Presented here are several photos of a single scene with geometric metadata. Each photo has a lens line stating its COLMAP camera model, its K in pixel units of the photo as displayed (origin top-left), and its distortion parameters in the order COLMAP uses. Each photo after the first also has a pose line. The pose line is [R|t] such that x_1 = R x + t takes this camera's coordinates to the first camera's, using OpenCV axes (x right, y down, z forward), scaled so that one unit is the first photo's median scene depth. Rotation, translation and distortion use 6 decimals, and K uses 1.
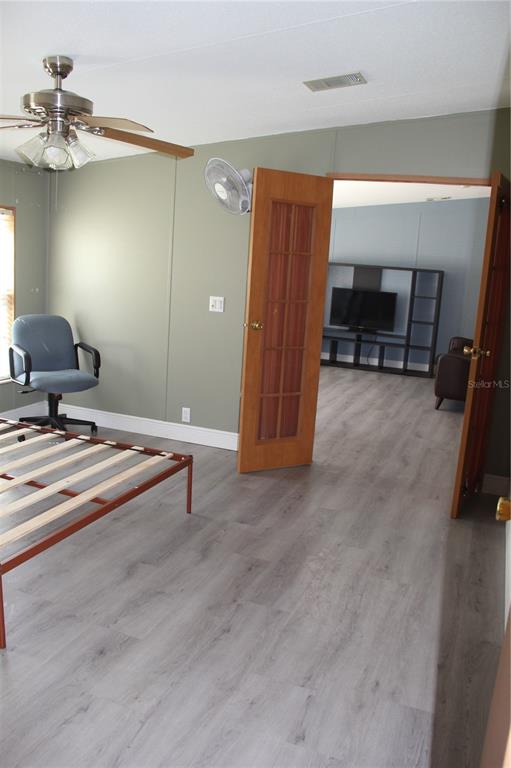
lens RADIAL K [[639.3, 0, 255.5], [0, 639.3, 384.0], [0, 0, 1]] dist [-0.104596, 0.006991]
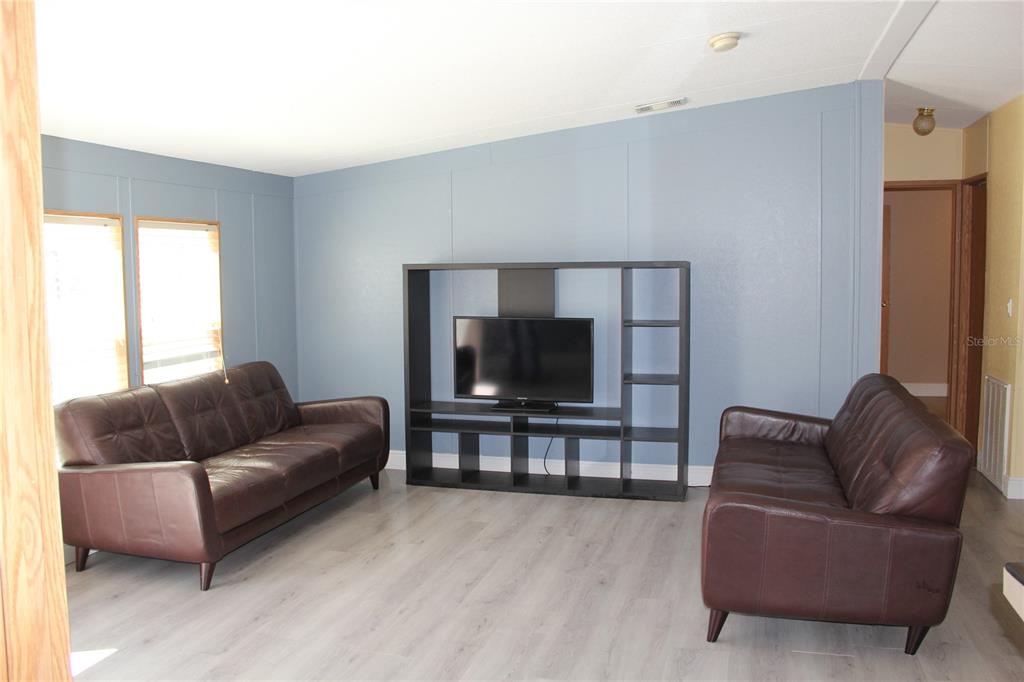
lens RADIAL K [[852.4, 0, 512.0], [0, 852.4, 319.0], [0, 0, 1]] dist [-0.104596, 0.006991]
pose [[0.993416, -0.073156, 0.088159, 0.110052], [0.084025, 0.988382, -0.126655, -0.069416], [-0.077869, 0.133229, 0.988021, 0.393219]]
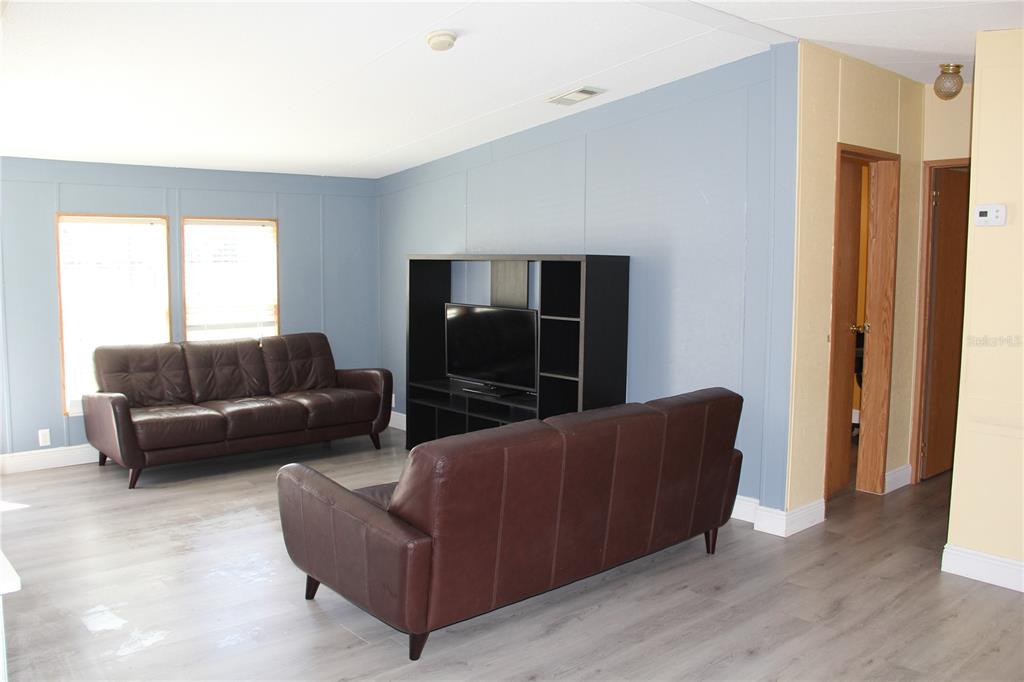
lens RADIAL K [[846.4, 0, 512.0], [0, 846.4, 341.0], [0, 0, 1]] dist [-0.059824, -0.114997]
pose [[0.882336, -0.007321, -0.470563, 0.477237], [-0.045072, 0.993968, -0.099978, -0.057542], [0.468456, 0.109424, 0.876684, 0.440147]]
